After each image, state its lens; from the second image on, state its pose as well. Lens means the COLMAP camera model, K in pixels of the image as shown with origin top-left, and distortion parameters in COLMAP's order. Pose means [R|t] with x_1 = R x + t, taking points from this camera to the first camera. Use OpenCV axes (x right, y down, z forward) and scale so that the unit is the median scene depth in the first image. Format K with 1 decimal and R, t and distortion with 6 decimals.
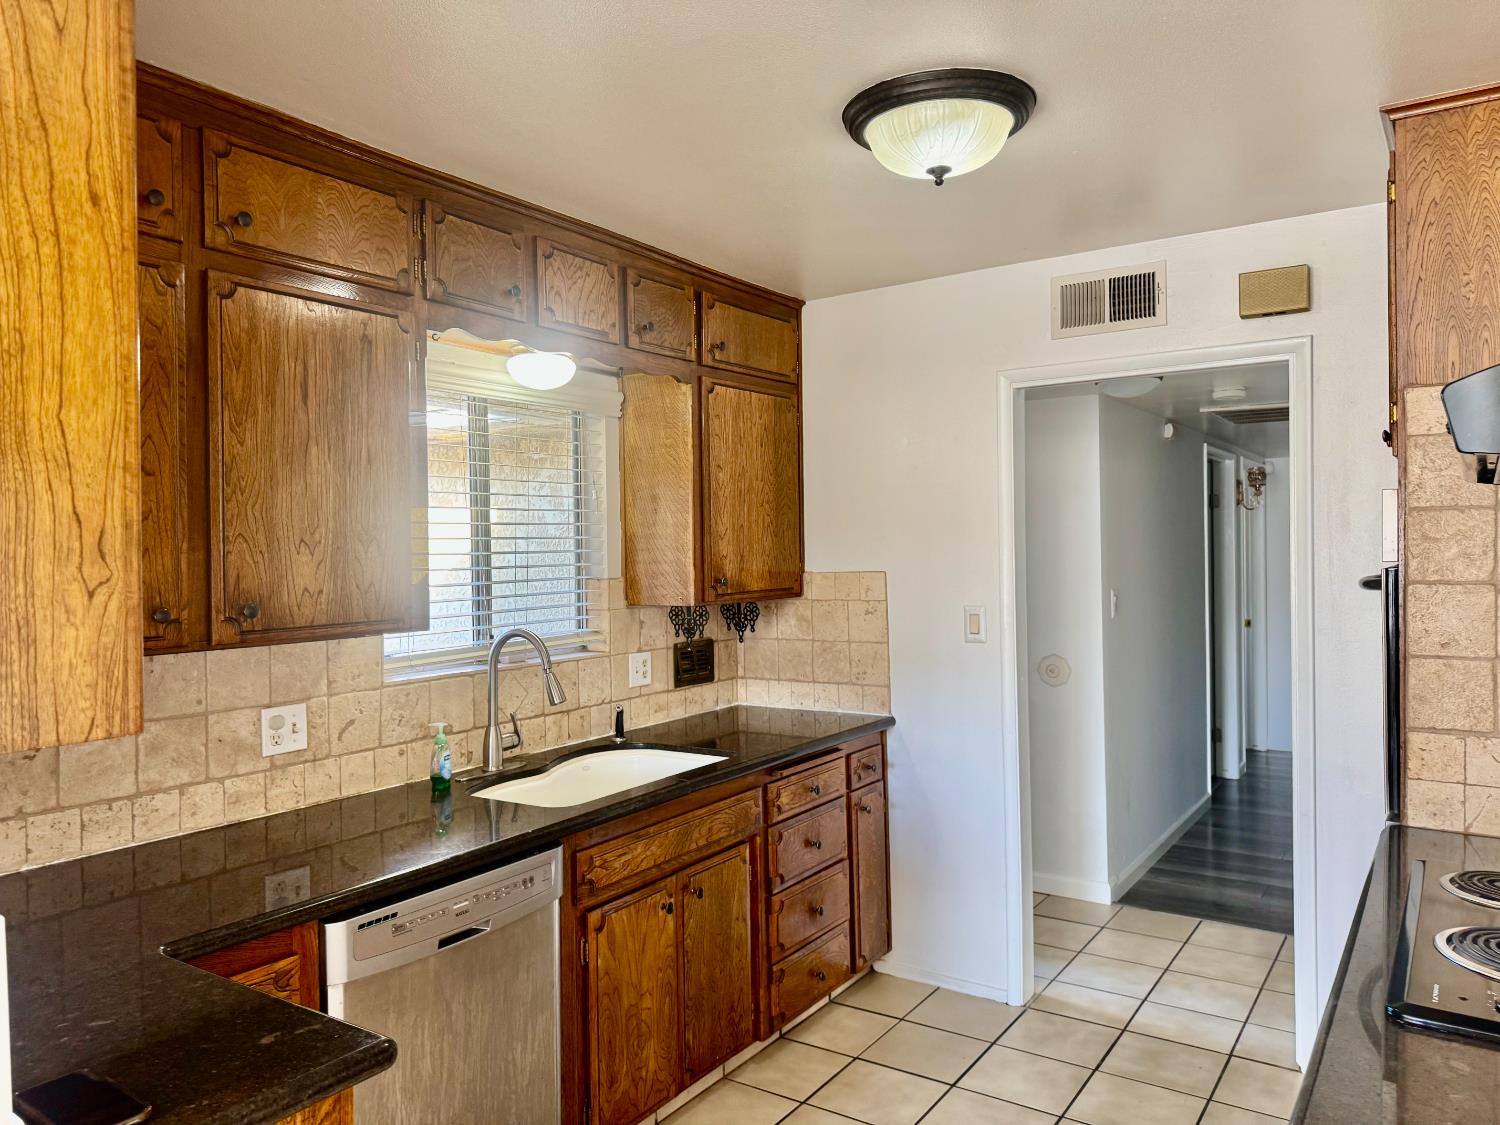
lens RADIAL K [[1072.1, 0, 745.2], [0, 1072.1, 543.3], [0, 0, 1]] dist [0.041927, -0.044567]
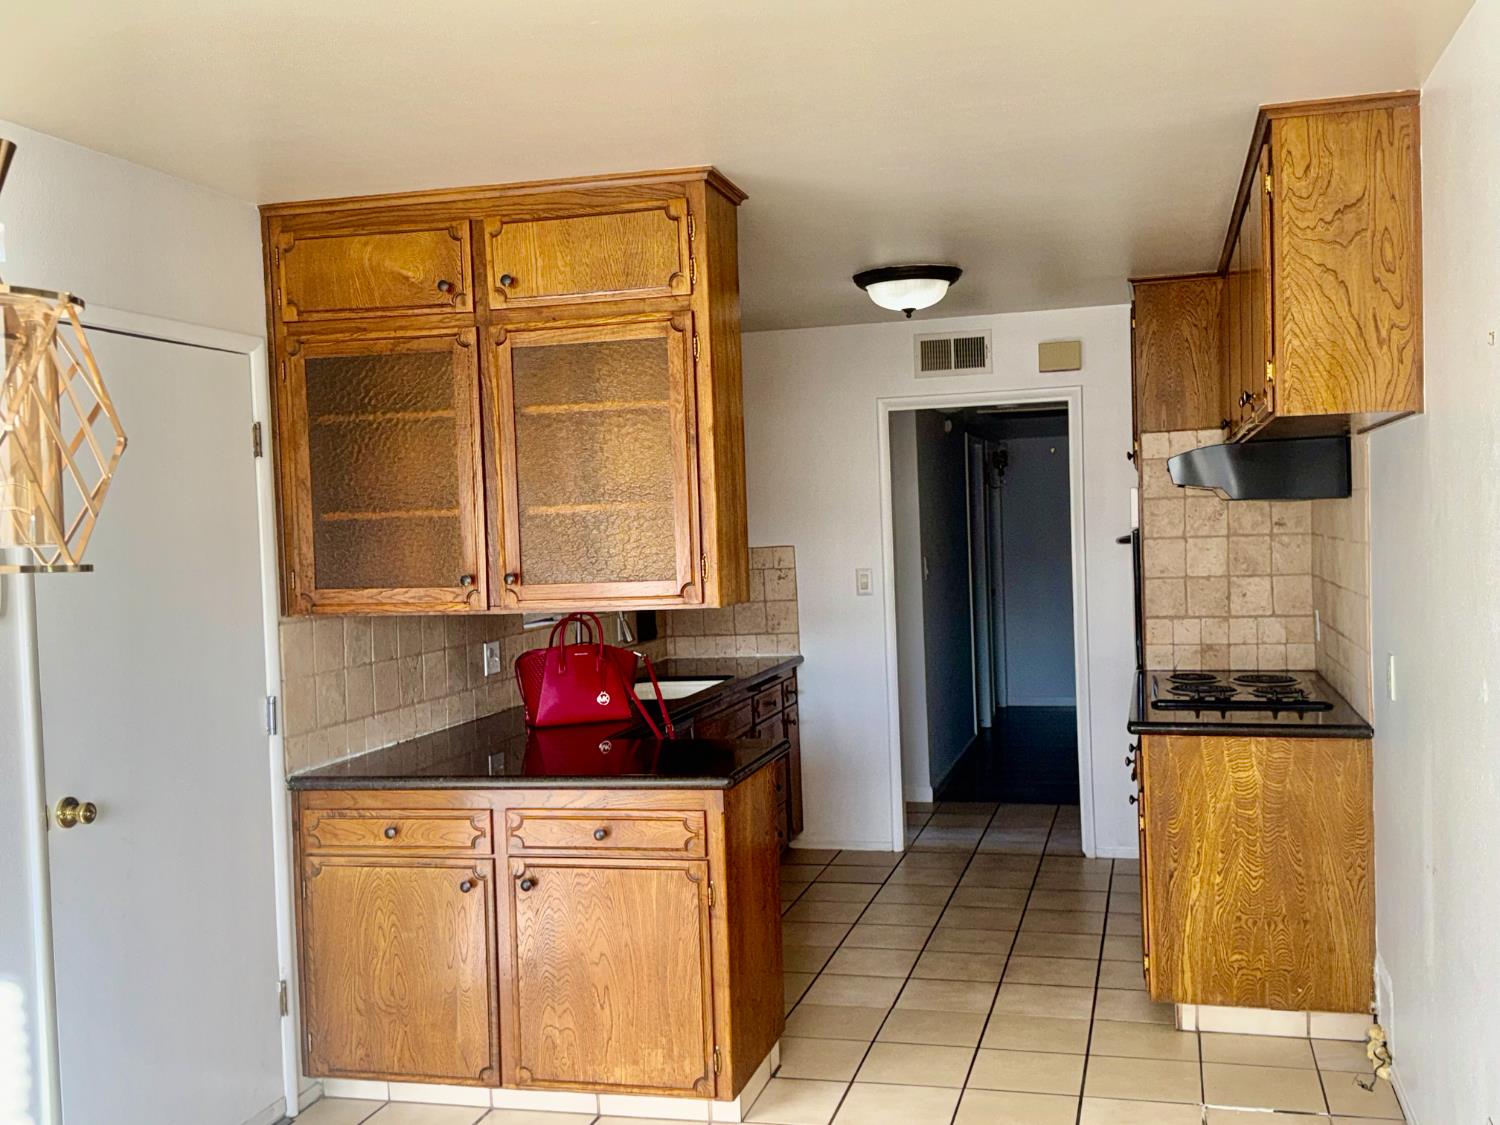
lens RADIAL K [[1499.1, 0, 776.9], [0, 1499.1, 562.4], [0, 0, 1]] dist [0.071839, 0.000000]
pose [[0.940815, -0.031655, 0.337438, -0.775825], [0.023618, 0.999332, 0.027898, -0.008944], [-0.338096, -0.018278, 0.940934, -1.106304]]
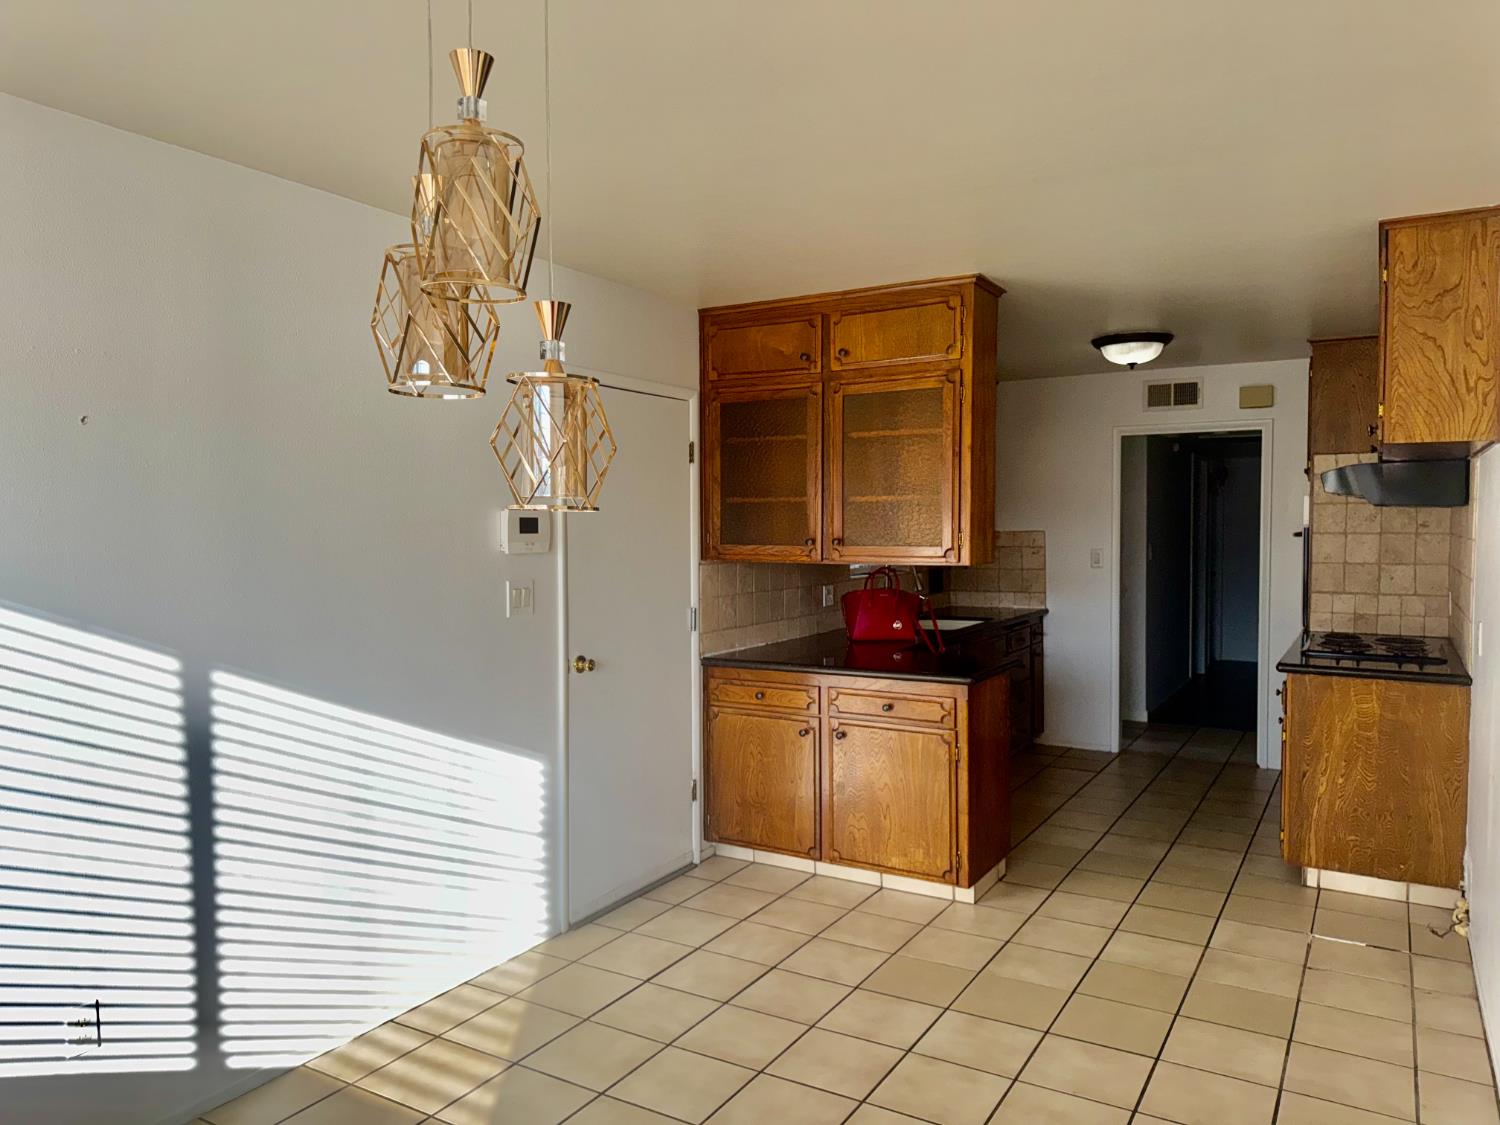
lens RADIAL K [[1072.1, 0, 736.2], [0, 1072.1, 560.2], [0, 0, 1]] dist [0.041927, -0.044567]
pose [[0.998731, 0.004287, 0.050189, -0.762263], [-0.006357, 0.999132, 0.041164, 0.003961], [-0.049969, -0.041431, 0.997891, -1.292097]]
